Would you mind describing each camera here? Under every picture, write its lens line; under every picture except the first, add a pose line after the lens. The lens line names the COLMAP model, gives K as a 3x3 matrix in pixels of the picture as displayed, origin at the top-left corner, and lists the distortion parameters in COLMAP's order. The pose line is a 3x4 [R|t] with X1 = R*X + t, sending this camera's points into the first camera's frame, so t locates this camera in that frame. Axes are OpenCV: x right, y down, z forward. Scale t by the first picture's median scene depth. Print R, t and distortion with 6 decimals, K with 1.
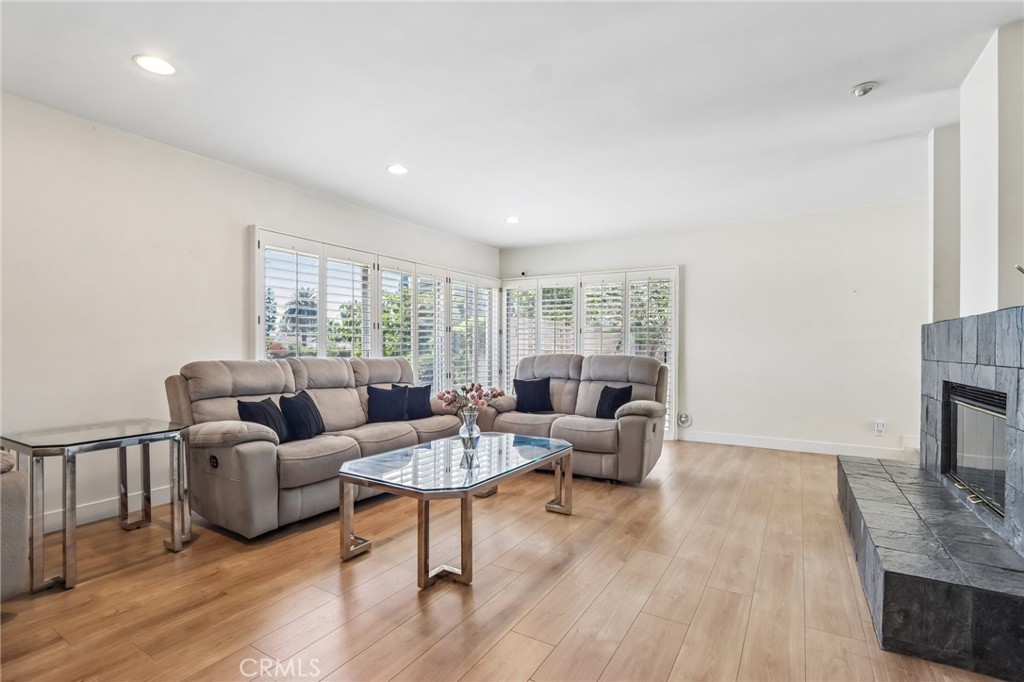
lens RADIAL K [[475.8, 0, 510.7], [0, 475.8, 349.1], [0, 0, 1]] dist [-0.019407, 0.001705]
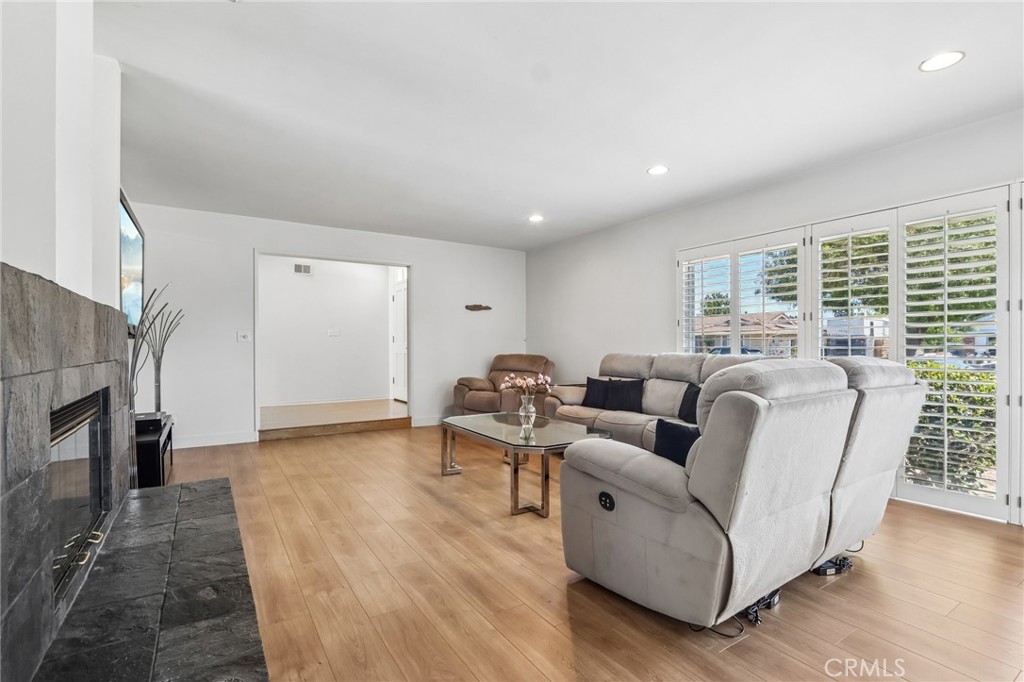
lens RADIAL K [[475.8, 0, 511.8], [0, 475.8, 342.4], [0, 0, 1]] dist [-0.019407, 0.001705]
pose [[-0.437235, -0.004599, -0.899335, 0.840978], [-0.001342, 0.999989, -0.004461, -0.003103], [0.899346, -0.000743, -0.437237, 1.186747]]
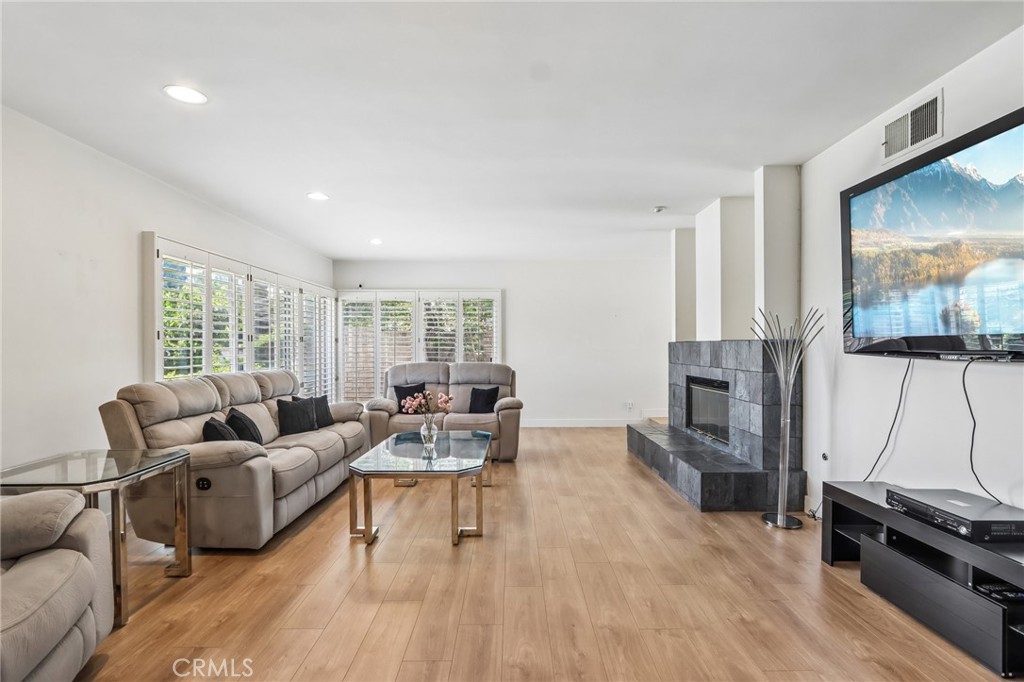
lens RADIAL K [[475.8, 0, 508.3], [0, 475.8, 345.1], [0, 0, 1]] dist [-0.019407, 0.001705]
pose [[0.855170, -0.005141, 0.518322, -0.435035], [0.008514, 0.999955, -0.004130, -0.033774], [-0.518278, 0.007945, 0.855175, -0.143367]]
